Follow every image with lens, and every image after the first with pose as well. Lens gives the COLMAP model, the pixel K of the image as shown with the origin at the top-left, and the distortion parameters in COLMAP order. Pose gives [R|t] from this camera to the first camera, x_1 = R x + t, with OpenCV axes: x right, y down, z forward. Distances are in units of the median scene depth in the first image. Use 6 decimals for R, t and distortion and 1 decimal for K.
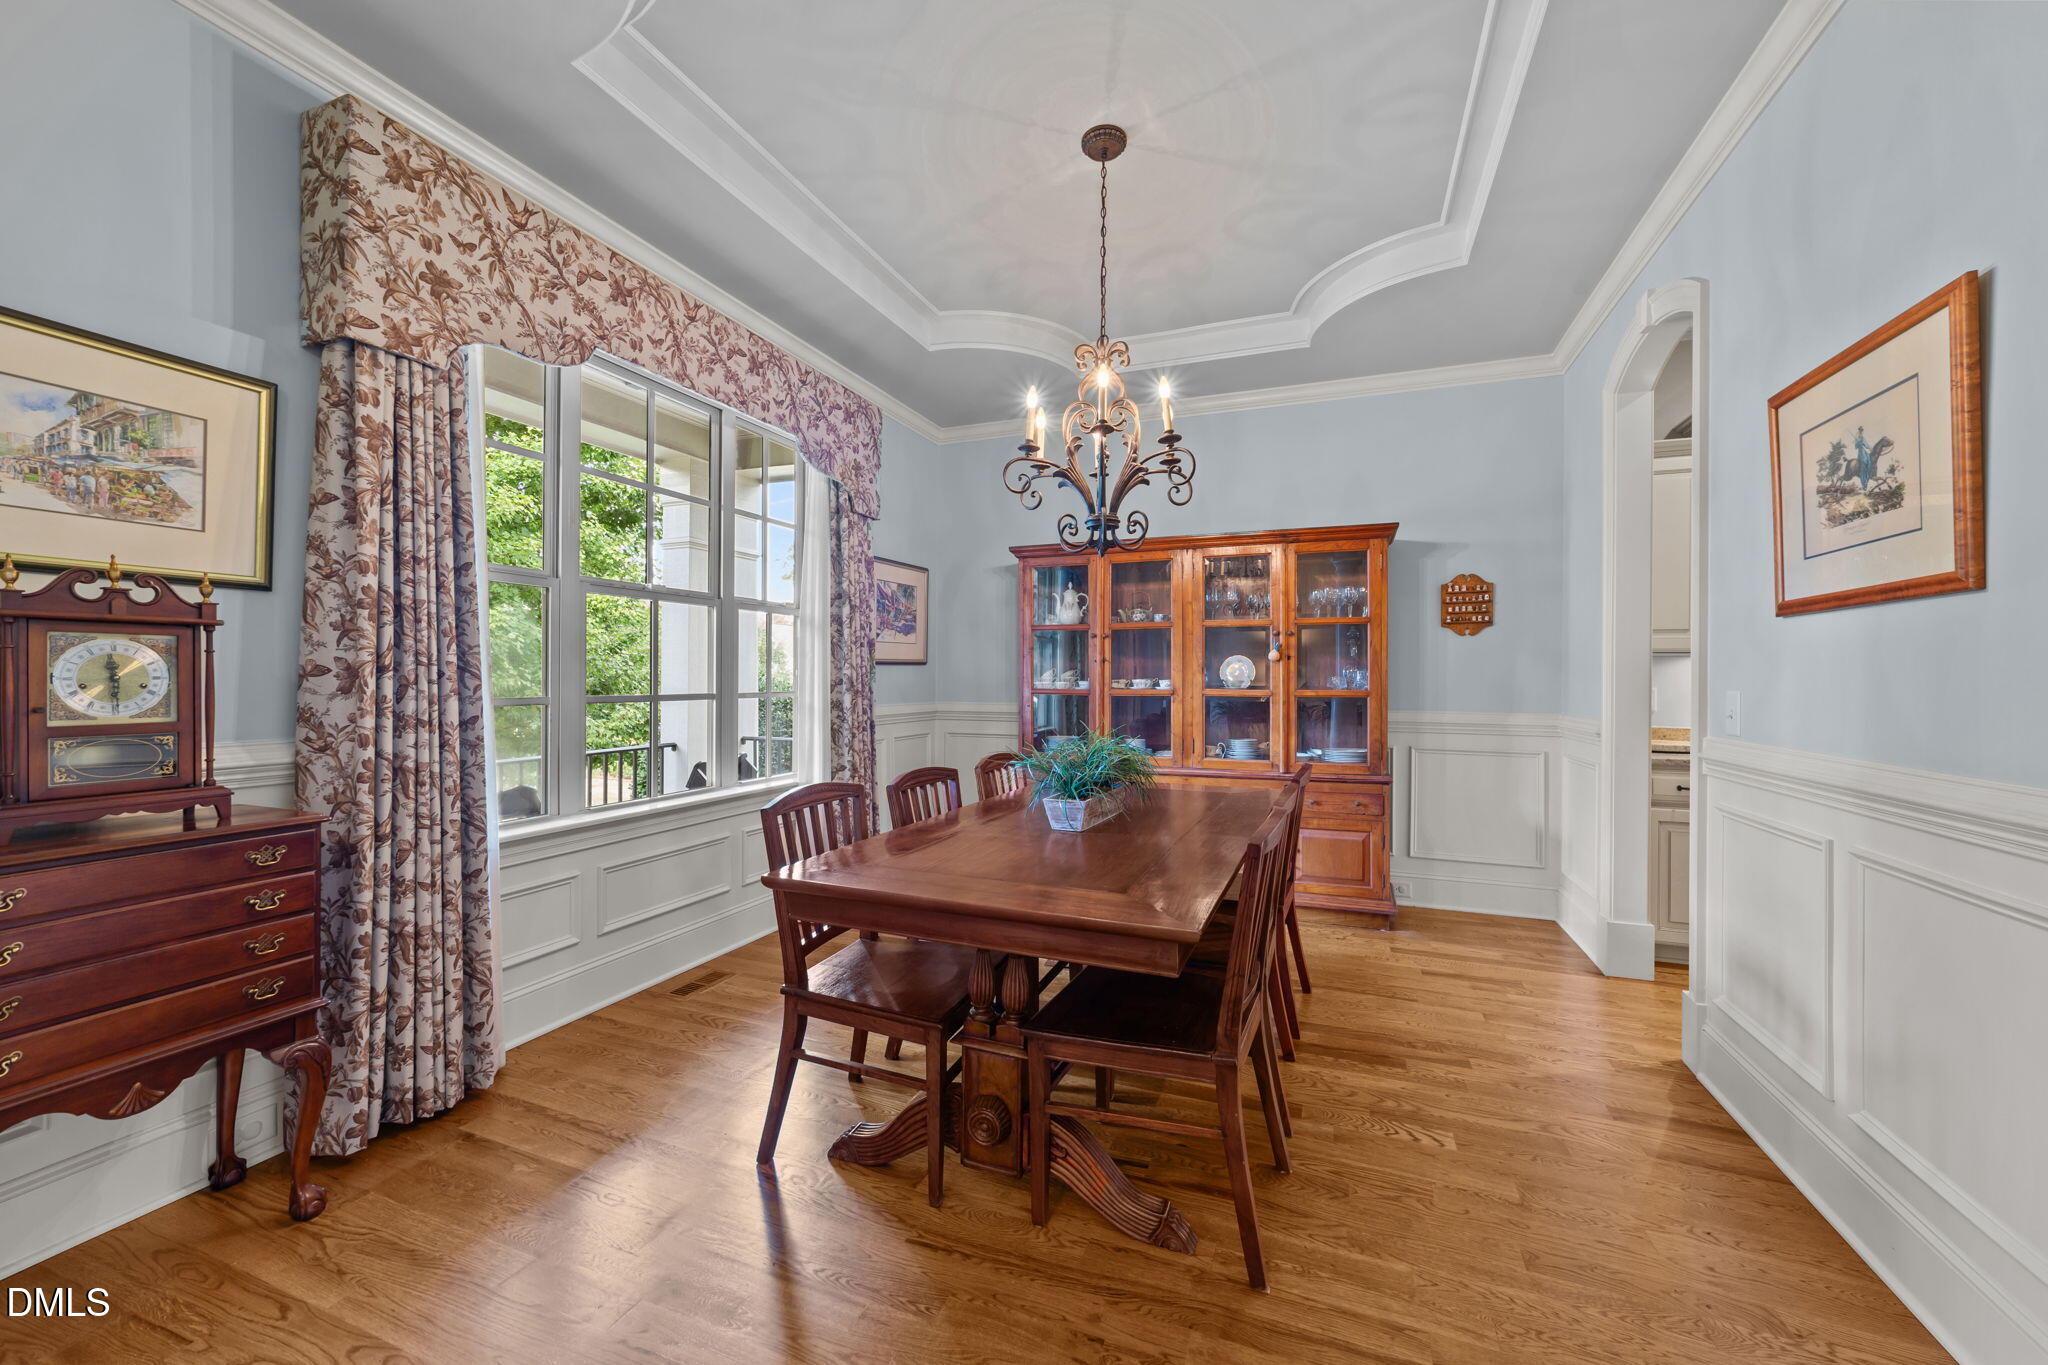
lens RADIAL K [[787.4, 0, 1035.3], [0, 787.4, 675.2], [0, 0, 1]] dist [-0.013120, 0.006197]
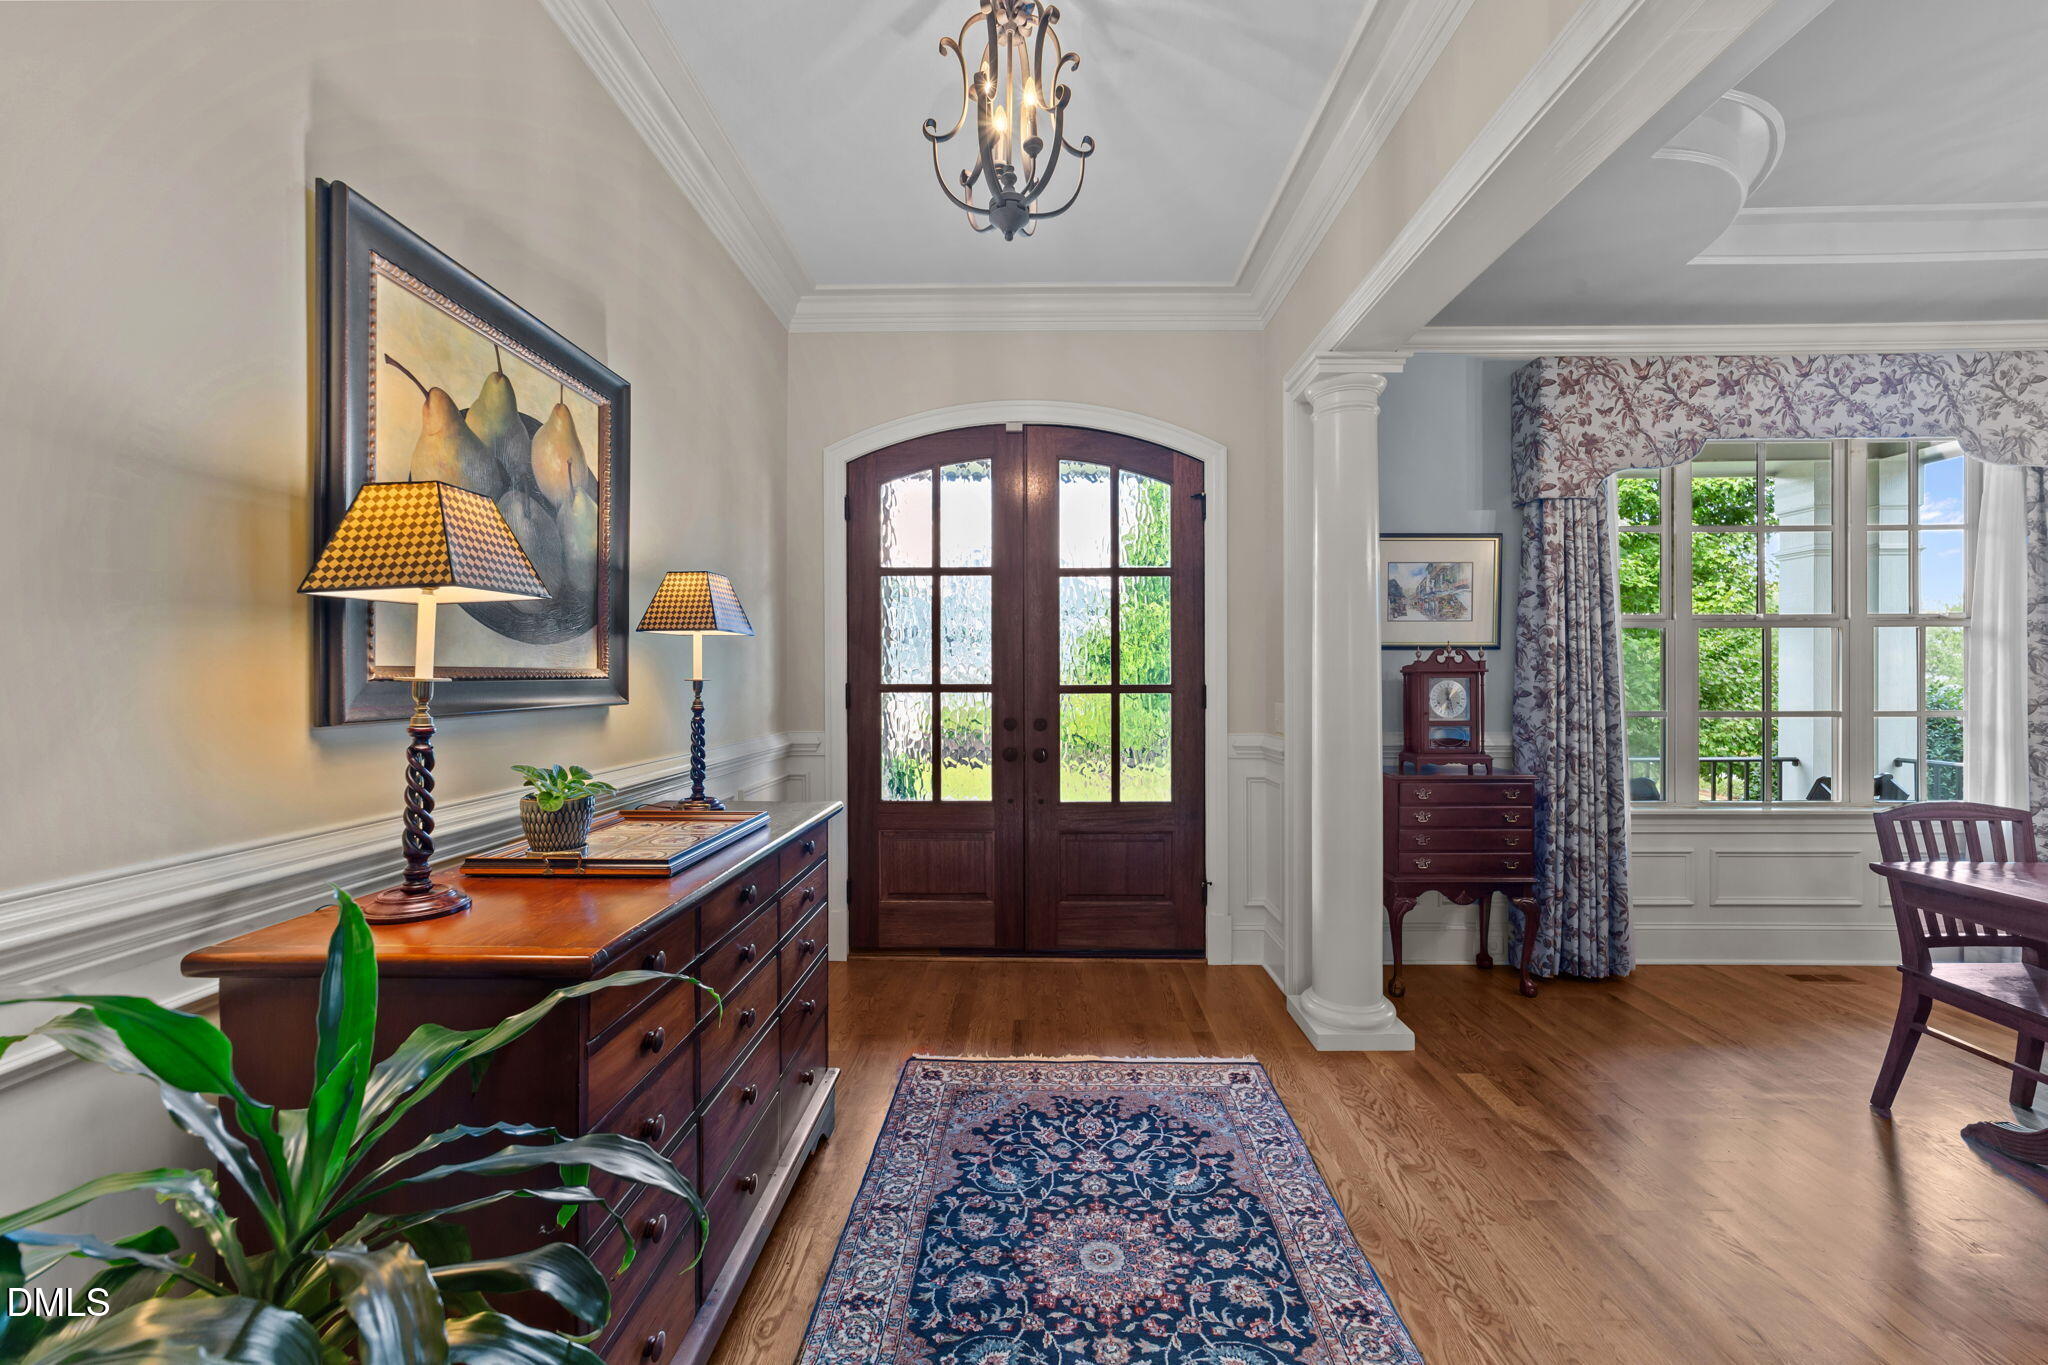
lens RADIAL K [[787.4, 0, 1017.9], [0, 787.4, 678.3], [0, 0, 1]] dist [-0.013120, 0.006197]
pose [[0.342905, -0.004452, -0.939360, 0.312542], [0.004607, 0.999985, -0.003058, -0.037601], [0.939359, -0.003279, 0.342920, -0.615655]]
